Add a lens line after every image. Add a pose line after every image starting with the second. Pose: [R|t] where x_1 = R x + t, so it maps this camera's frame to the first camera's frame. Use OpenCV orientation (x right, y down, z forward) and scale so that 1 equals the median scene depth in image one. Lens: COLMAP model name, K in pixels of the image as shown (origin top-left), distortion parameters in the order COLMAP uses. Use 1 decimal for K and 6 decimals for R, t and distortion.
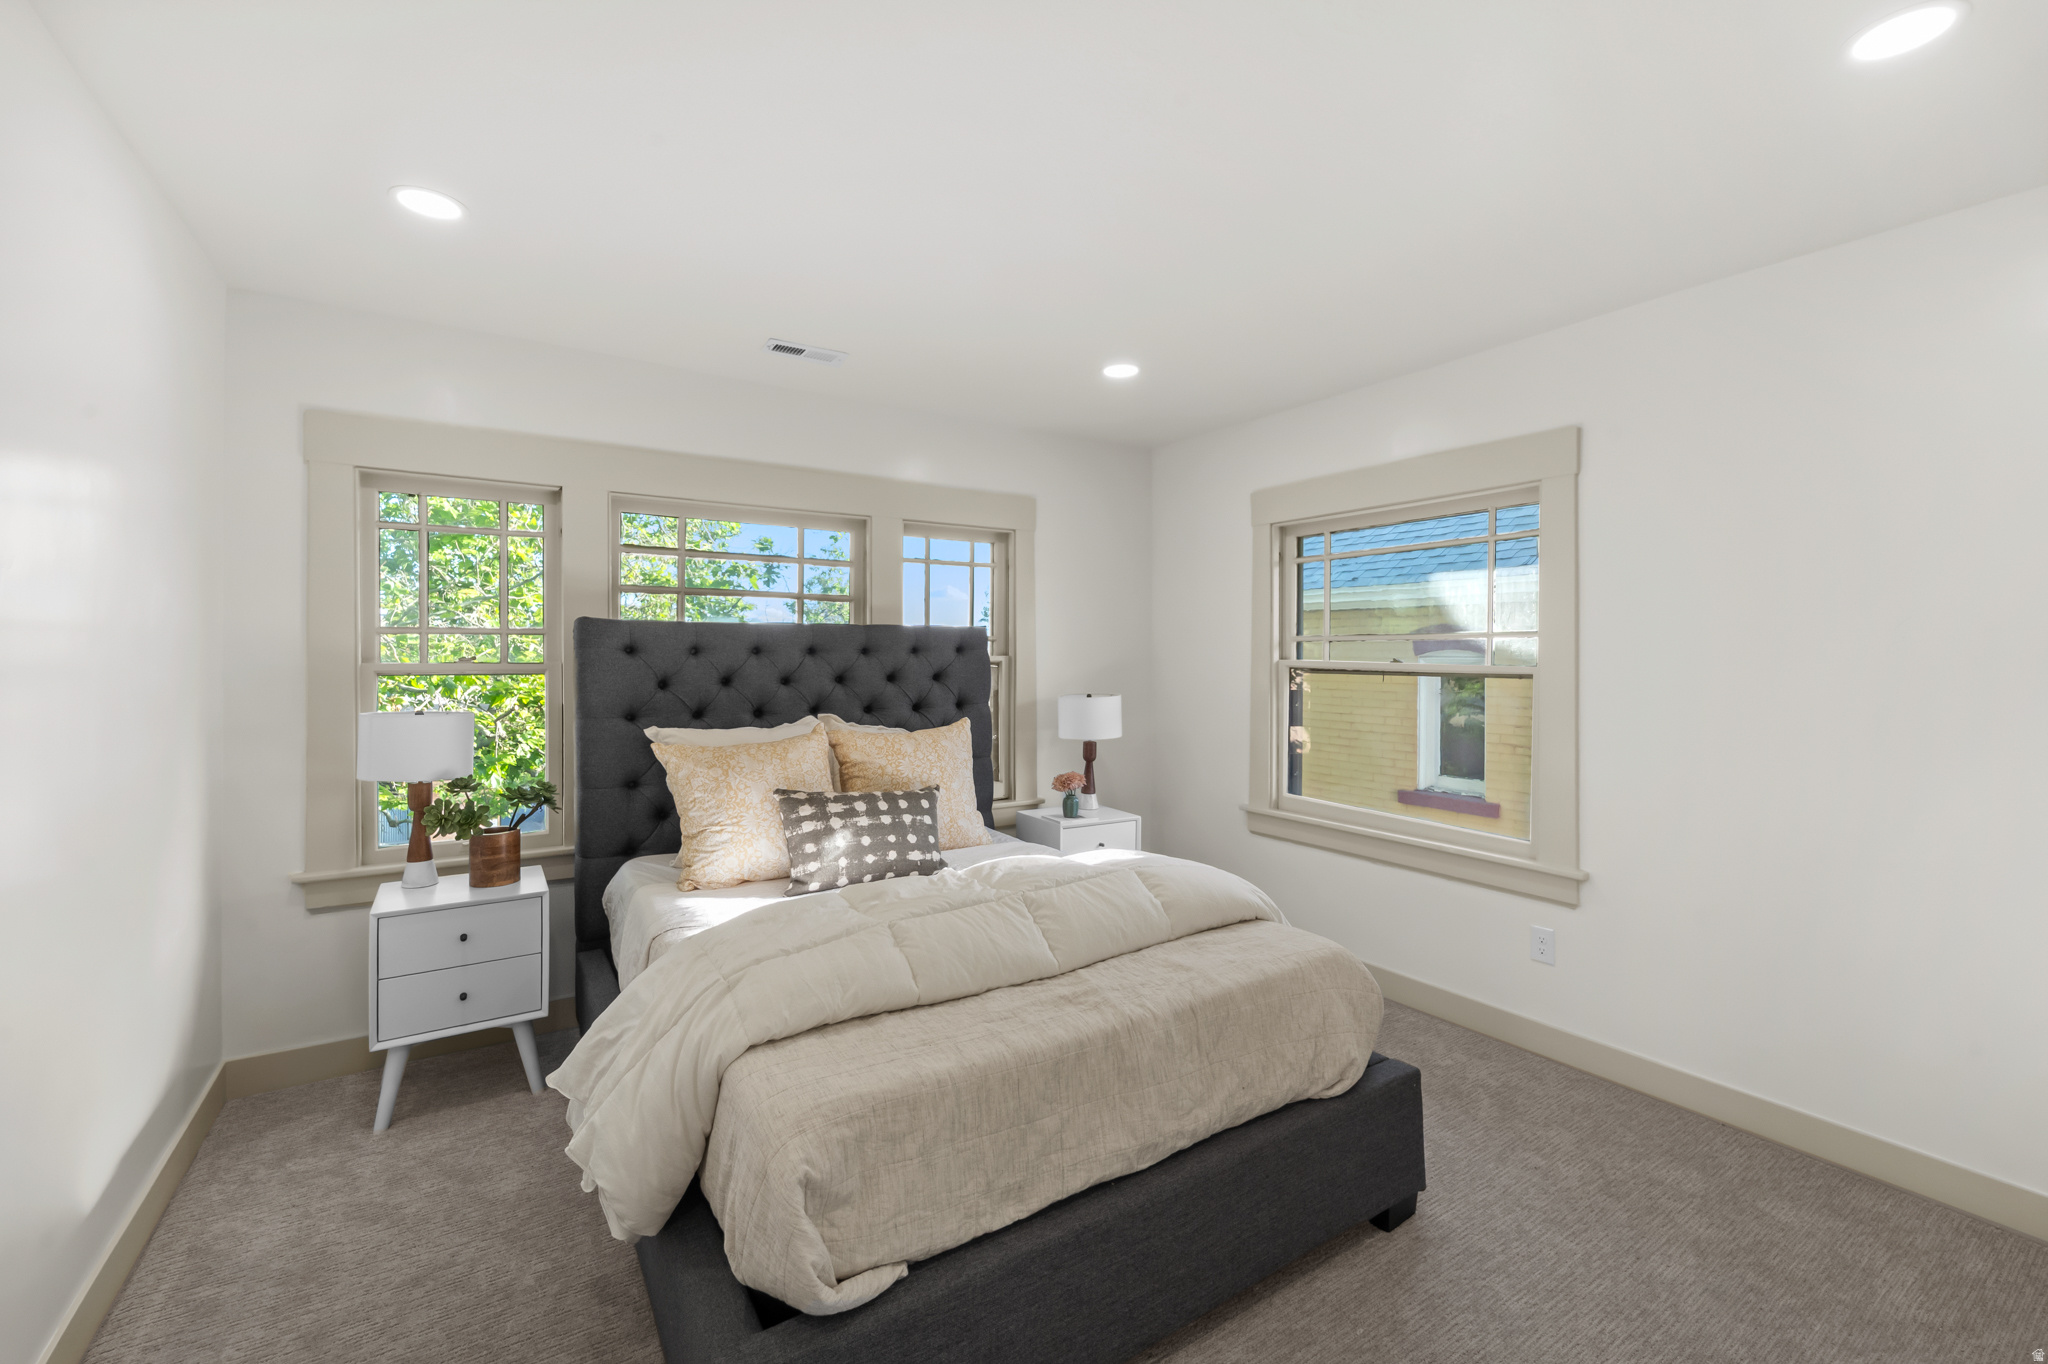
lens RADIAL K [[848.5, 0, 1013.8], [0, 848.5, 682.4], [0, 0, 1]] dist [0.004224, -0.002986]
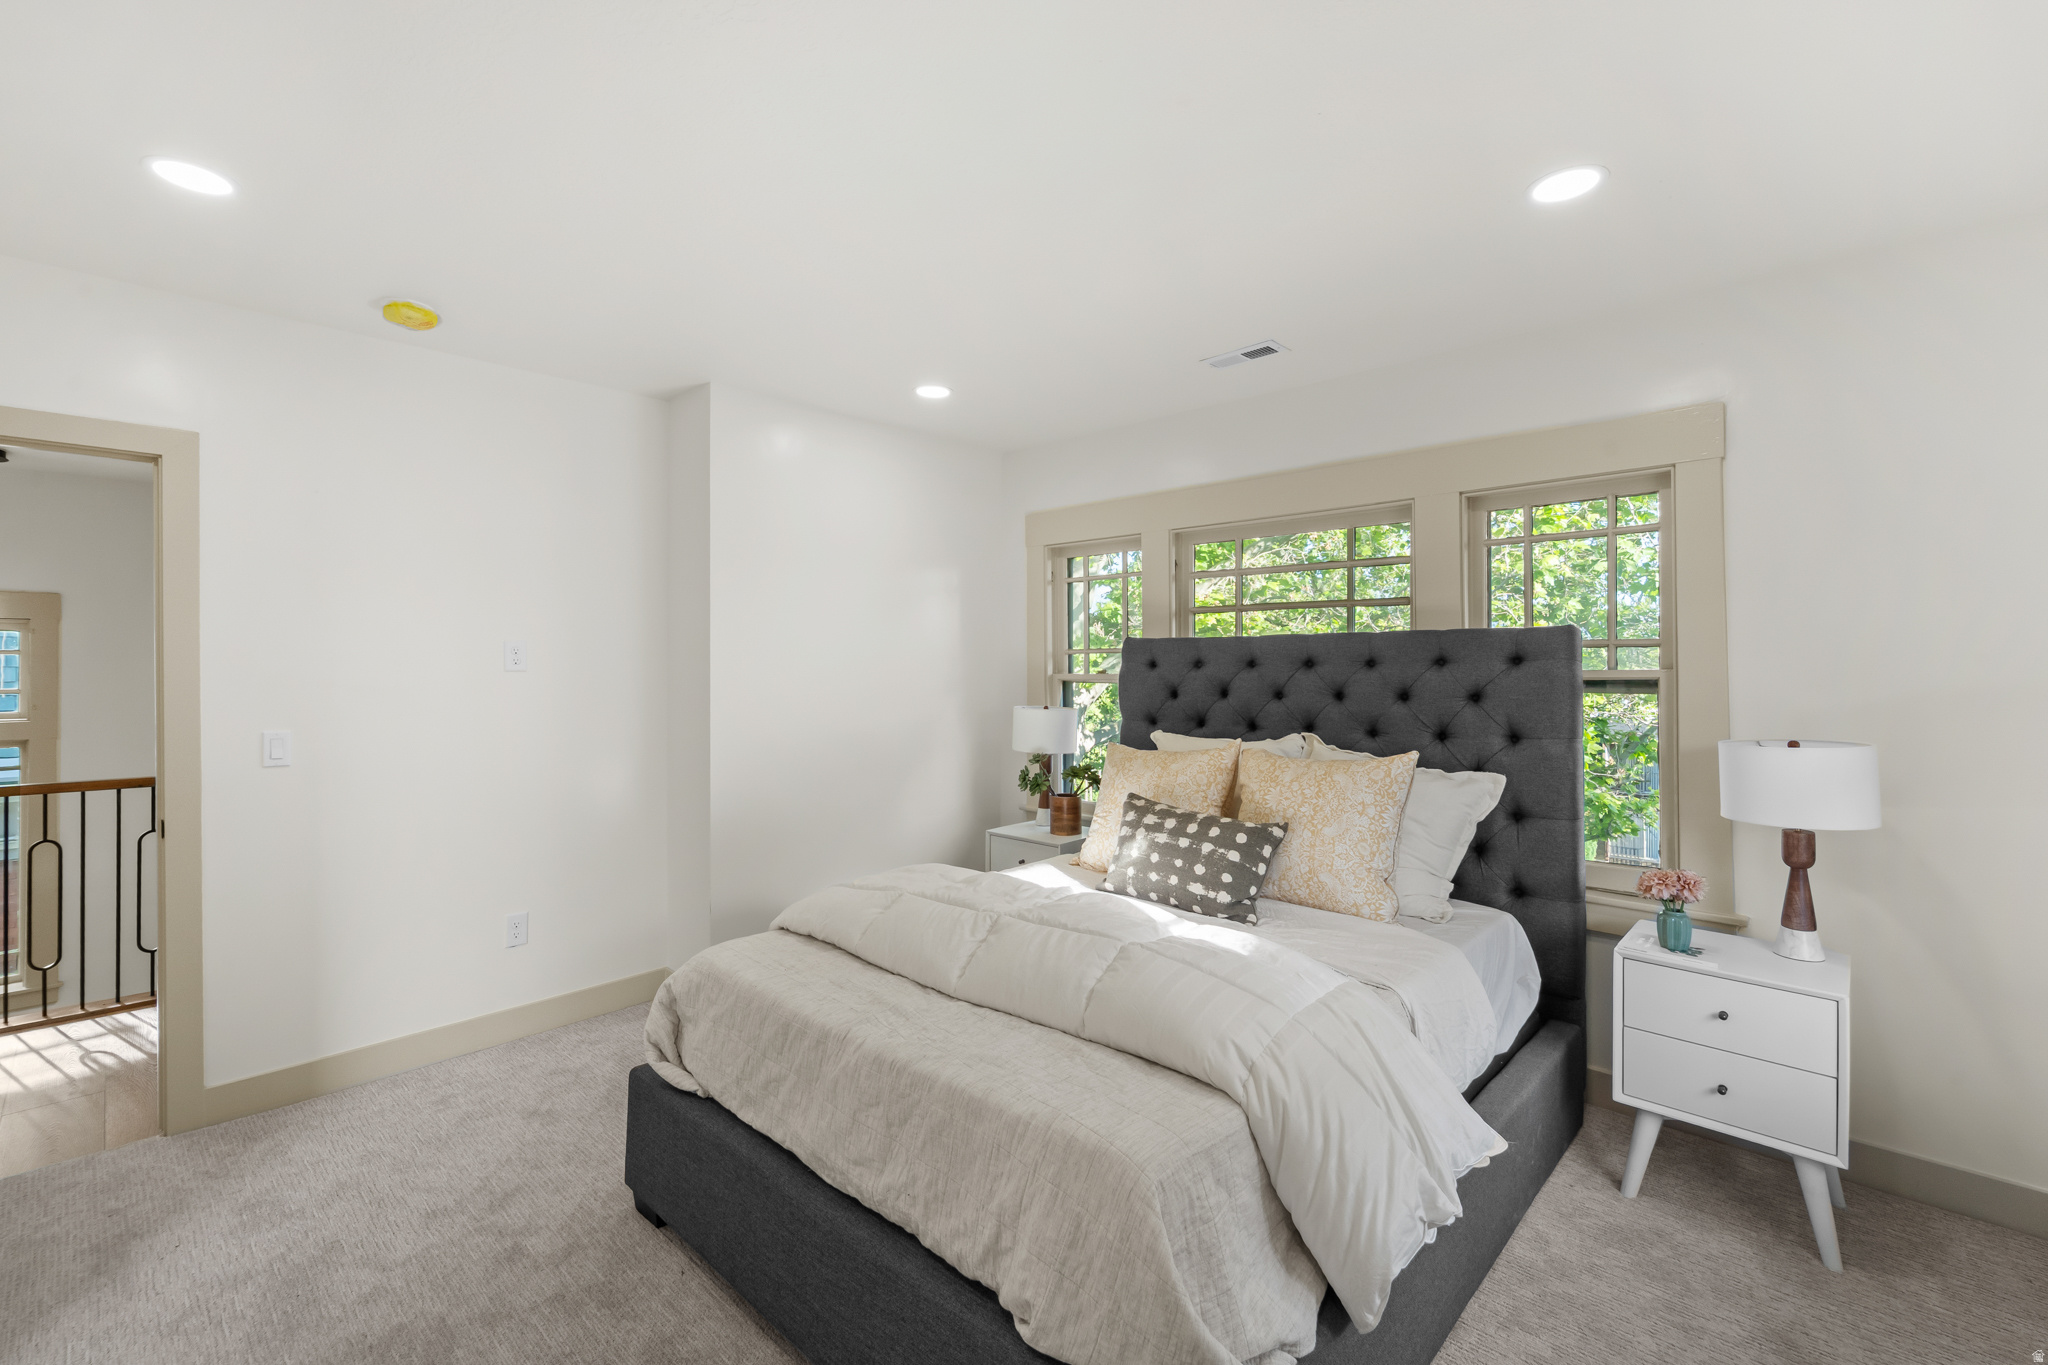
lens RADIAL K [[848.5, 0, 1015.0], [0, 848.5, 665.3], [0, 0, 1]] dist [0.004224, -0.002986]
pose [[0.240799, -0.003826, -0.970567, 0.649653], [-0.028790, 0.999524, -0.011083, -0.017613], [0.970148, 0.030611, 0.240574, 0.526232]]
